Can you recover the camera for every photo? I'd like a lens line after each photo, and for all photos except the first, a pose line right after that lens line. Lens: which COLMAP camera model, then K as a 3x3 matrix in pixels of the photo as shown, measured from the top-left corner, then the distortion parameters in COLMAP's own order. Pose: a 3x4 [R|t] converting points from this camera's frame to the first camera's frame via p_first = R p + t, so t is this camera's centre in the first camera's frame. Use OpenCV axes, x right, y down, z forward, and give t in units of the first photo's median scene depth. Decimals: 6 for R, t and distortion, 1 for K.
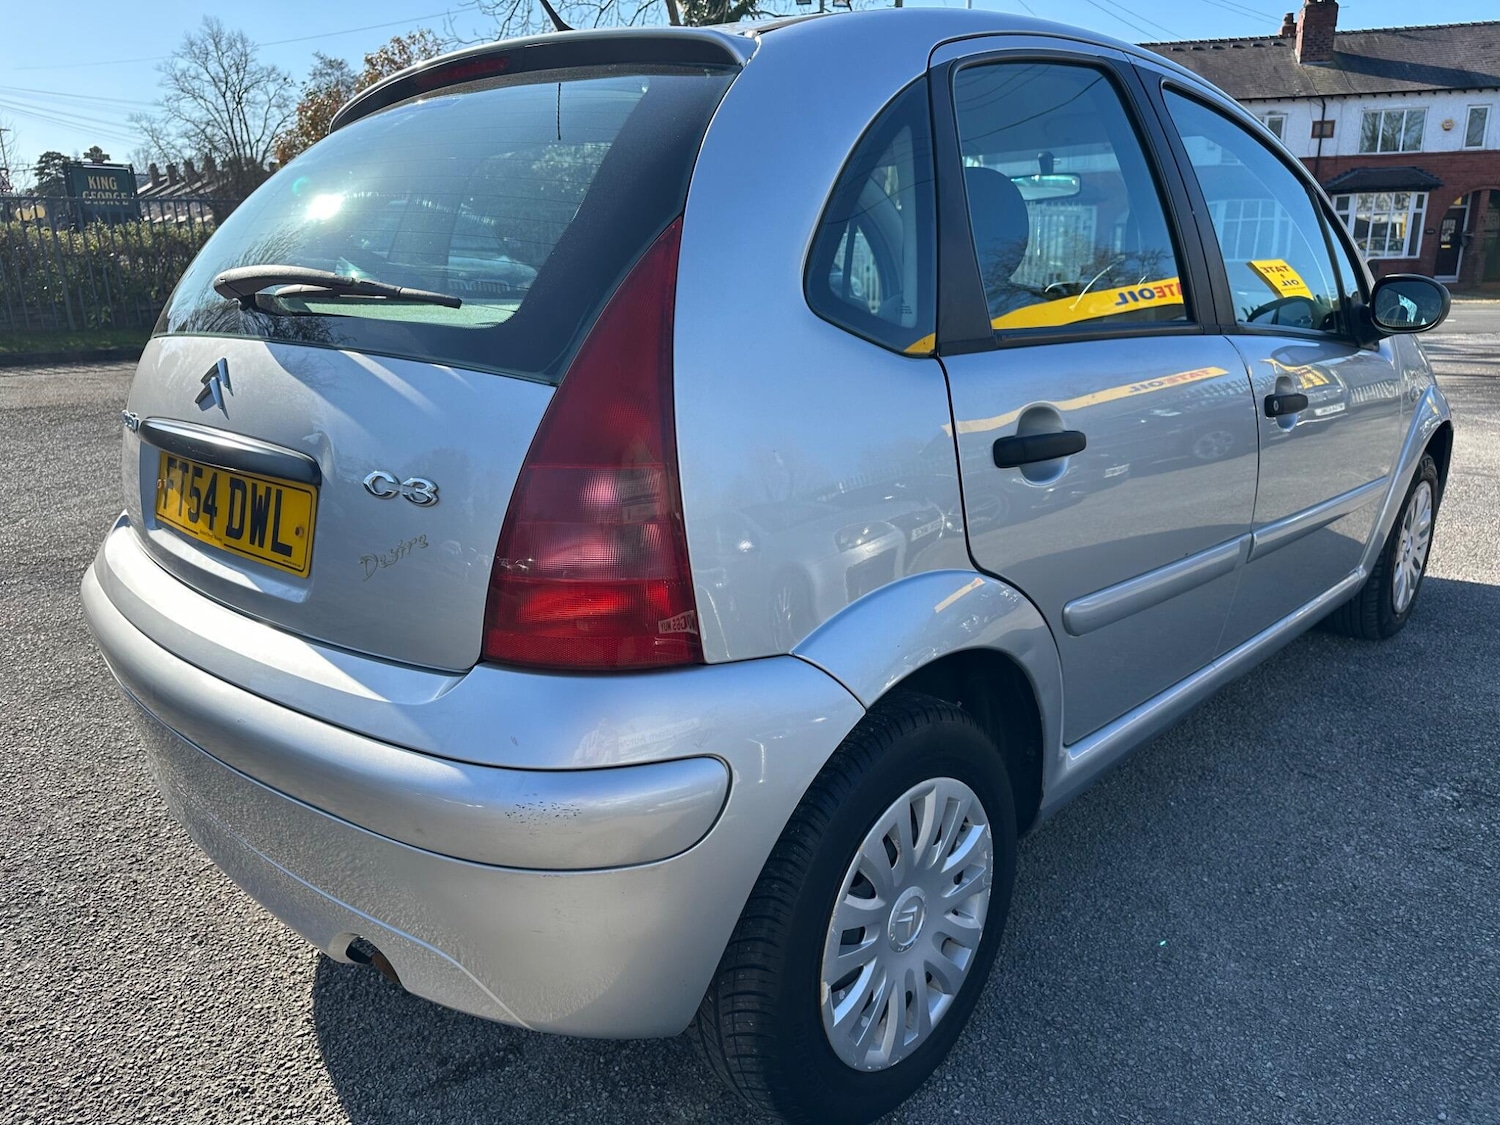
lens RADIAL K [[1050.2, 0, 750.0], [0, 1050.2, 562.5], [0, 0, 1]] dist [-0.010306, 0.007034]
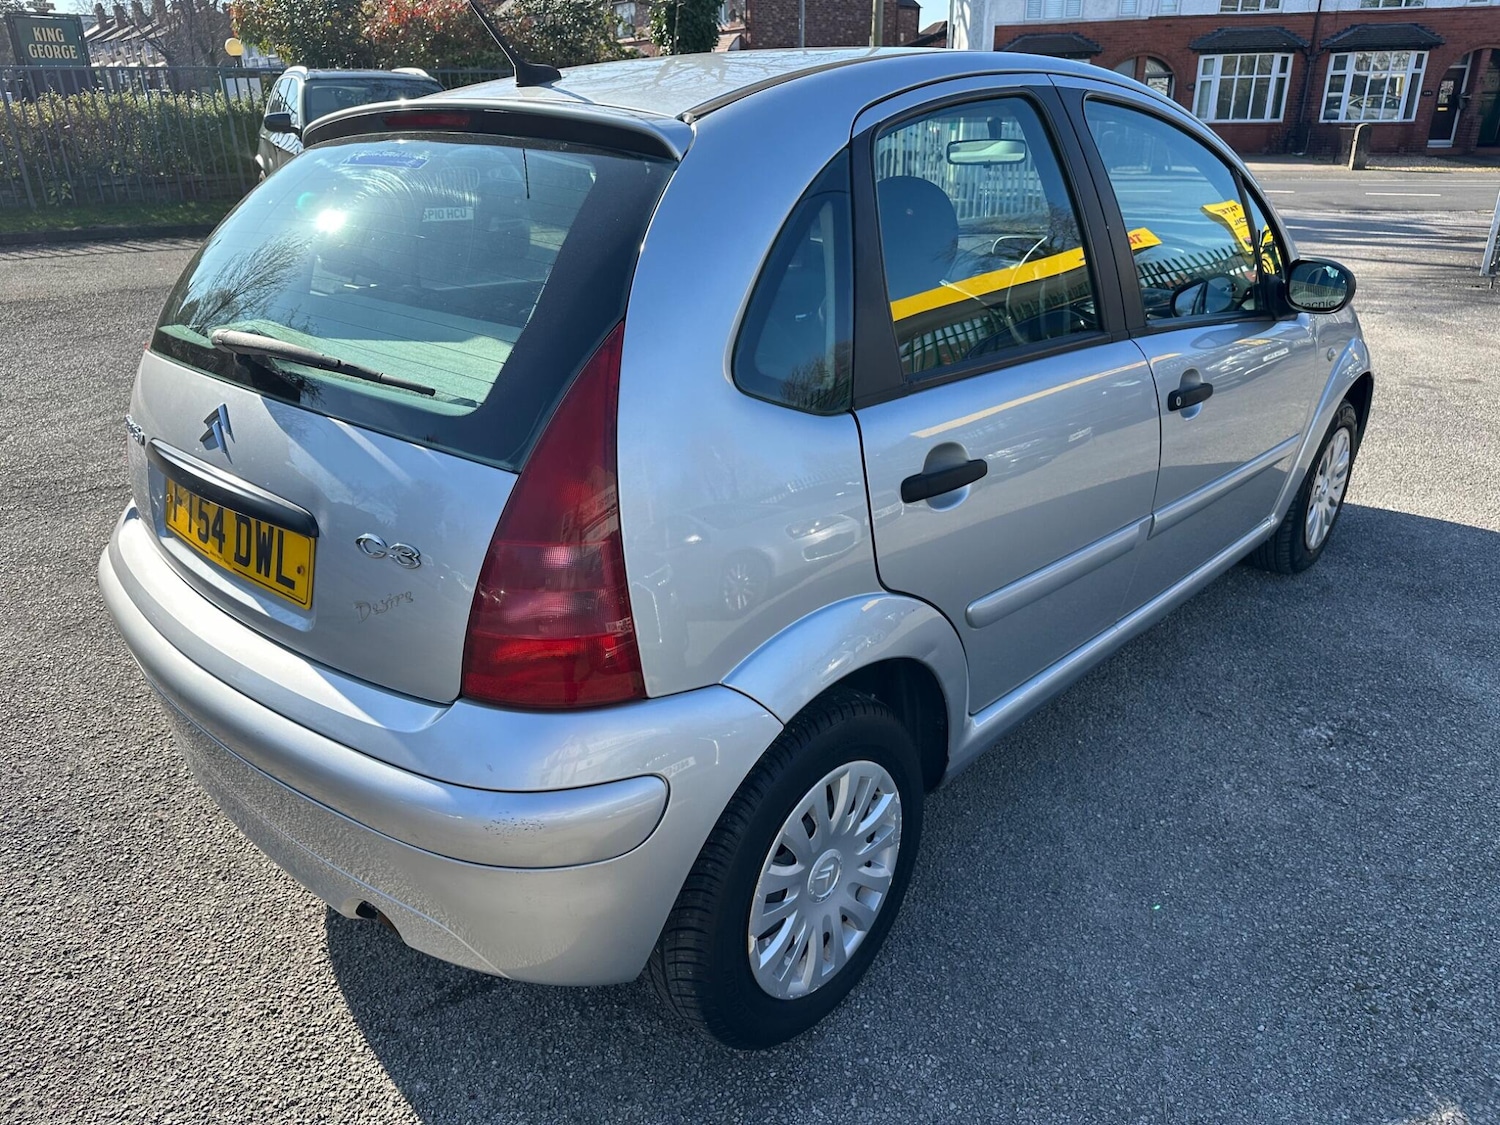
lens RADIAL K [[1042.2, 0, 748.1], [0, 1042.2, 548.3], [0, 0, 1]] dist [0.010273, -0.010980]
pose [[0.999884, -0.001972, 0.015085, 0.040791], [0.000240, 0.993480, 0.114004, -0.154153], [-0.015211, -0.113987, 0.993366, -0.129629]]
